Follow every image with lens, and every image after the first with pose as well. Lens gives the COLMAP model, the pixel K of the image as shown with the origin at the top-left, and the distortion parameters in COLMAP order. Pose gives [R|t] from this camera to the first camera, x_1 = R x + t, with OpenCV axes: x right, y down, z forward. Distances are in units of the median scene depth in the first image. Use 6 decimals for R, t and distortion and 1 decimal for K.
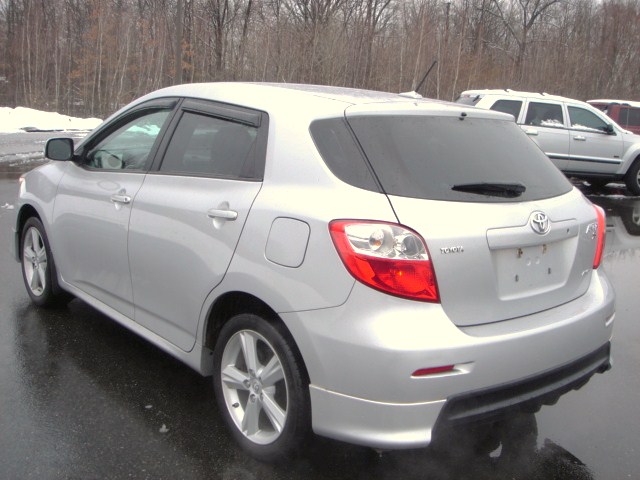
lens RADIAL K [[724.5, 0, 321.4], [0, 724.5, 236.5], [0, 0, 1]] dist [-0.135614, 0.000000]
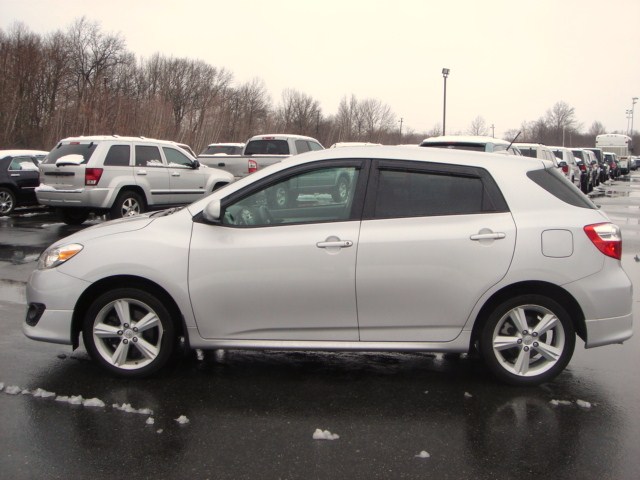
lens RADIAL K [[724.5, 0, 322.7], [0, 724.5, 242.2], [0, 0, 1]] dist [-0.135614, 0.000000]
pose [[0.656549, -0.129398, 0.743101, -0.358702], [0.159156, 0.986760, 0.031208, -0.029391], [-0.737301, 0.097780, 0.668451, 0.061697]]
